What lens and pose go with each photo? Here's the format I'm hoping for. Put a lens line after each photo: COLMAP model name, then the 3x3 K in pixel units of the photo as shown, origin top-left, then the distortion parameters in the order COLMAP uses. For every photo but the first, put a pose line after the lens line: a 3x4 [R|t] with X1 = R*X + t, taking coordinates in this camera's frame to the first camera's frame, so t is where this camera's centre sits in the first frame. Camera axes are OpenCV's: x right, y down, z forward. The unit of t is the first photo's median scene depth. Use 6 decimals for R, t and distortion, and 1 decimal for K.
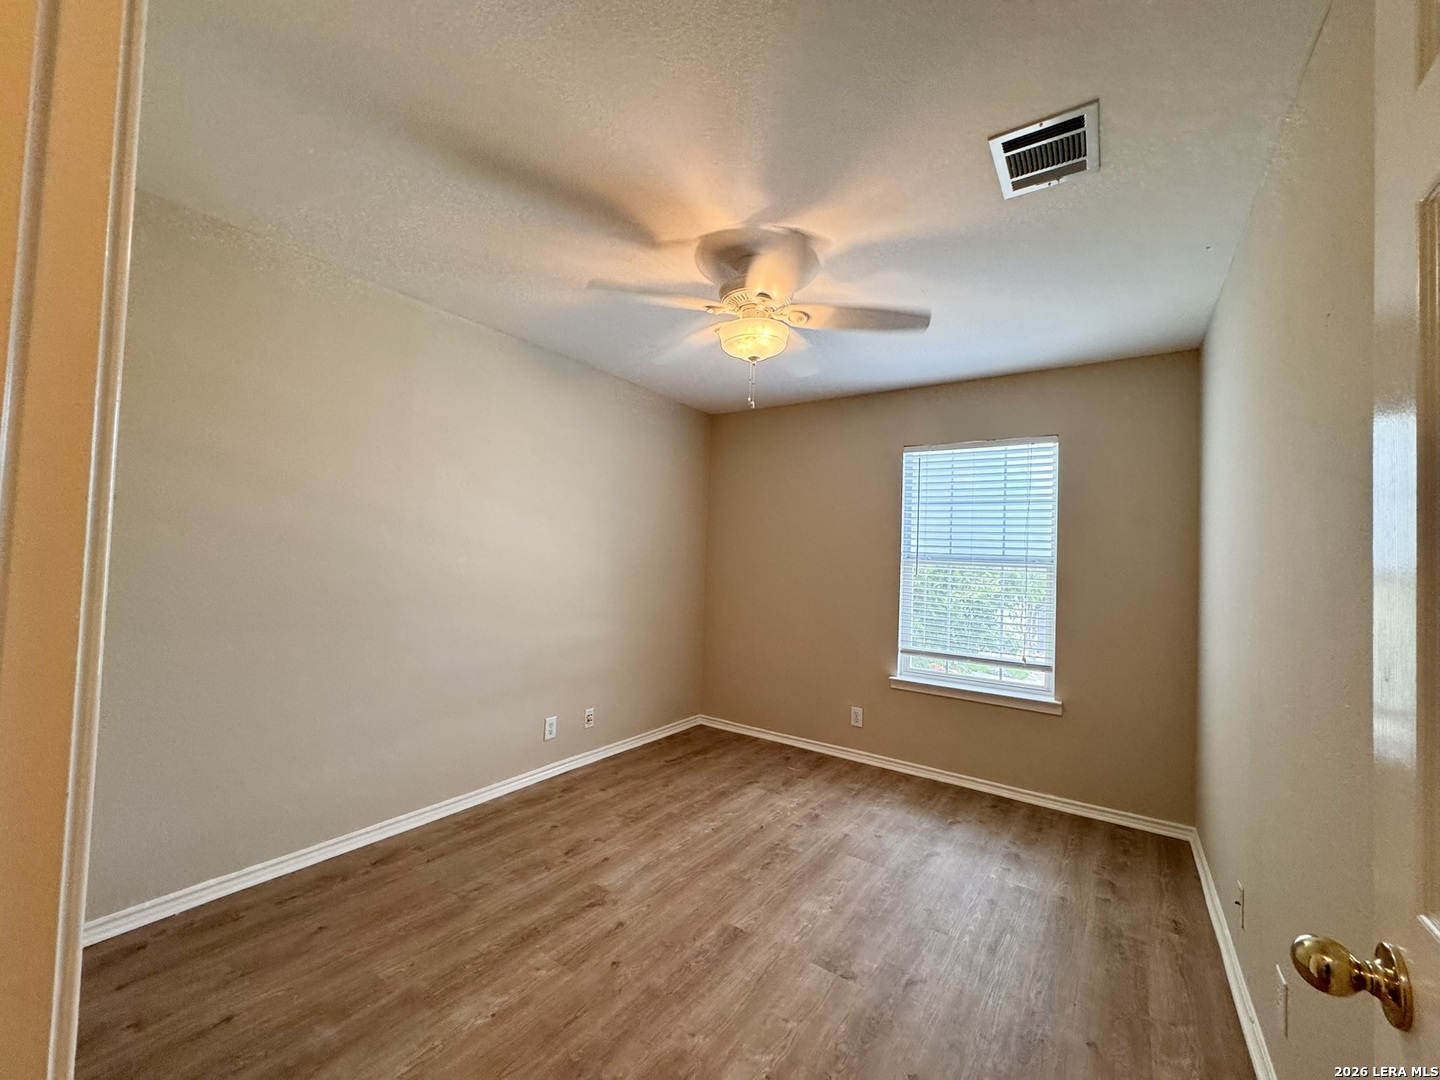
lens RADIAL K [[575.0, 0, 721.1], [0, 575.0, 539.6], [0, 0, 1]] dist [-0.000526, 0.000307]
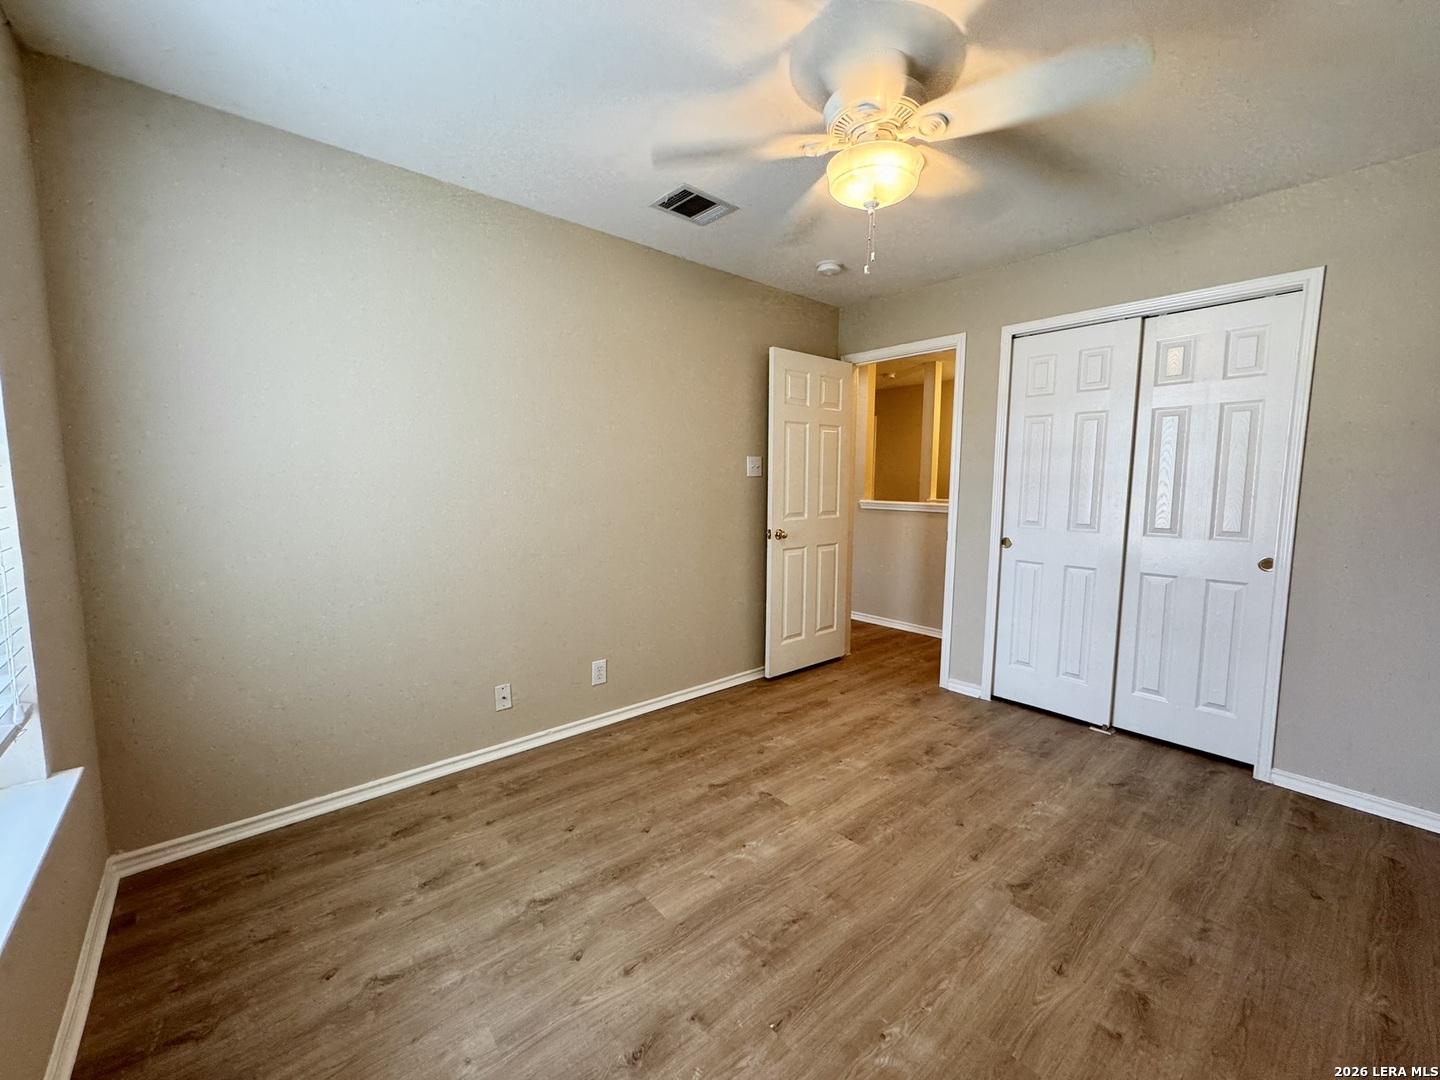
lens RADIAL K [[575.0, 0, 721.1], [0, 575.0, 539.6], [0, 0, 1]] dist [-0.000526, 0.000307]
pose [[-0.967596, -0.068838, 0.242939, 0.033036], [-0.049944, 0.995289, 0.083097, 0.066453], [-0.247514, 0.068271, -0.966476, 1.693288]]
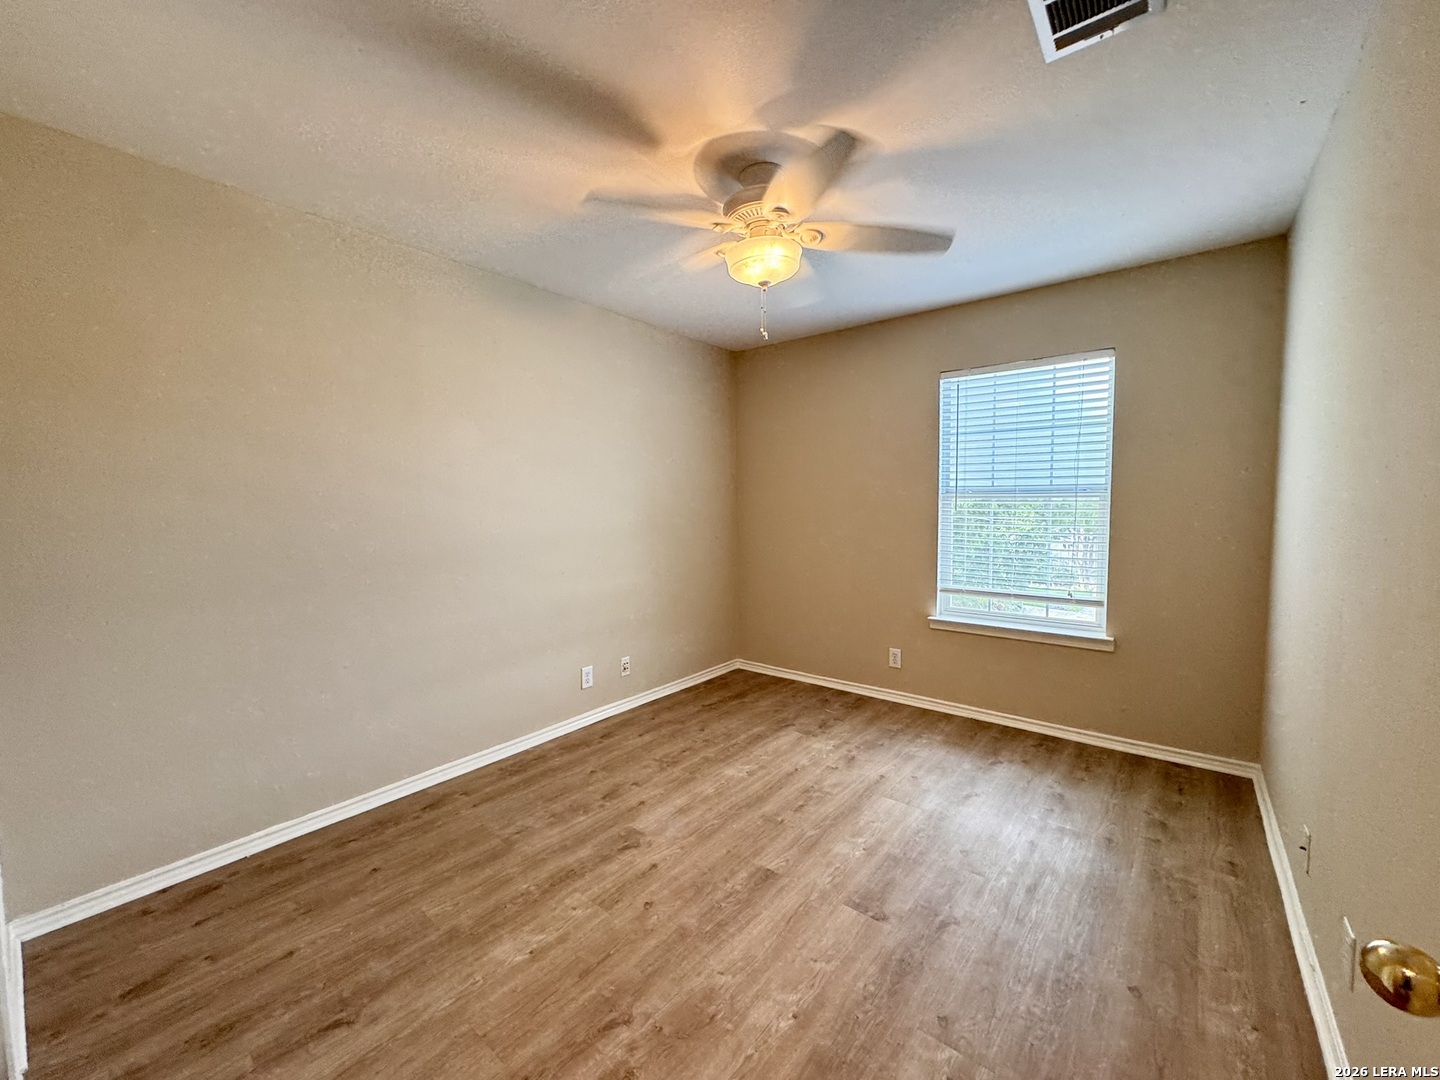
lens RADIAL K [[575.0, 0, 721.1], [0, 575.0, 539.6], [0, 0, 1]] dist [-0.000526, 0.000307]
pose [[0.996157, -0.041868, -0.076930, 0.039382], [0.049155, 0.994222, 0.095422, 0.000062], [0.072491, -0.098837, 0.992460, 0.042885]]
